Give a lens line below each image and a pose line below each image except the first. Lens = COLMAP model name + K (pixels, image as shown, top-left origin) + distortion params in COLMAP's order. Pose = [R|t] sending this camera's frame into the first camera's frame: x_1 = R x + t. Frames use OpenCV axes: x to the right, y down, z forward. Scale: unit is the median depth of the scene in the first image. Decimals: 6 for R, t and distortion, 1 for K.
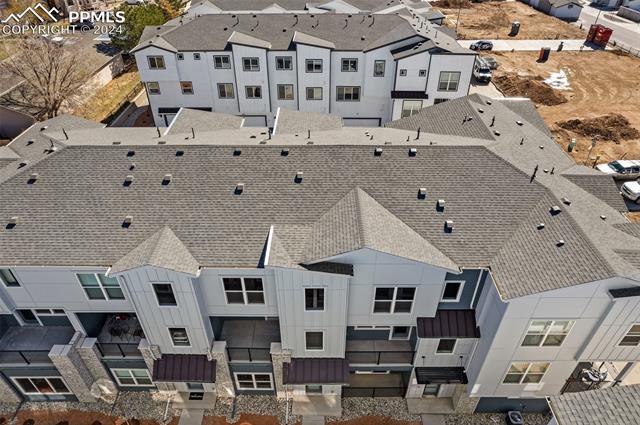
lens RADIAL K [[420.0, 0, 316.8], [0, 420.0, 212.0], [0, 0, 1]] dist [-0.070194, 0.060309]
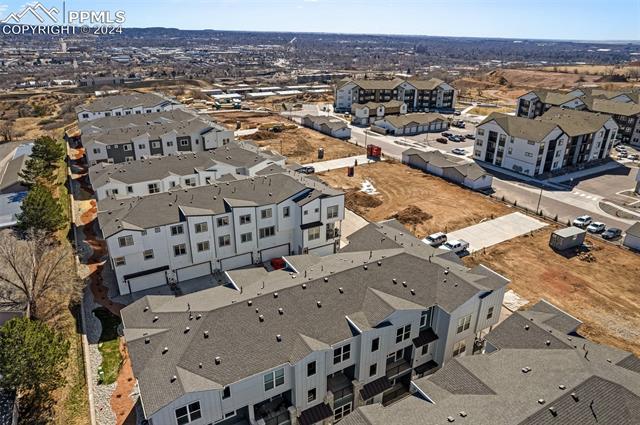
lens RADIAL K [[420.0, 0, 316.8], [0, 420.0, 212.0], [0, 0, 1]] dist [-0.070194, 0.060309]
pose [[0.870905, -0.193167, 0.451896, -0.459668], [0.296273, 0.940002, -0.169171, -0.062790], [-0.392105, 0.281216, 0.875883, -0.377961]]
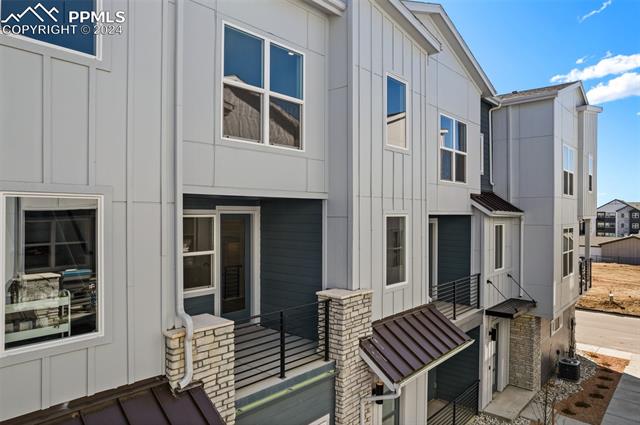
lens RADIAL K [[420.0, 0, 316.8], [0, 420.0, 212.0], [0, 0, 1]] dist [-0.070194, 0.060309]
pose [[0.667927, -0.003311, 0.744219, -0.187938], [0.451784, 0.796459, -0.401926, 0.199109], [-0.591409, 0.604684, 0.533473, 0.376232]]
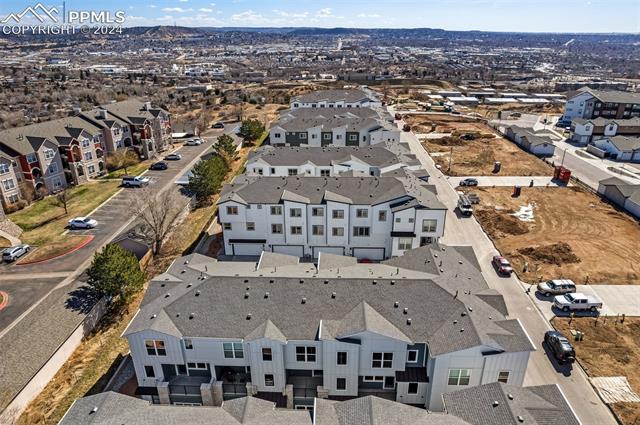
lens RADIAL K [[420.0, 0, 316.8], [0, 420.0, 212.0], [0, 0, 1]] dist [-0.070194, 0.060309]
pose [[0.999038, 0.006070, -0.043431, -0.018584], [-0.016545, 0.969353, -0.245115, 0.009480], [0.040612, 0.245598, 0.968521, -0.474927]]
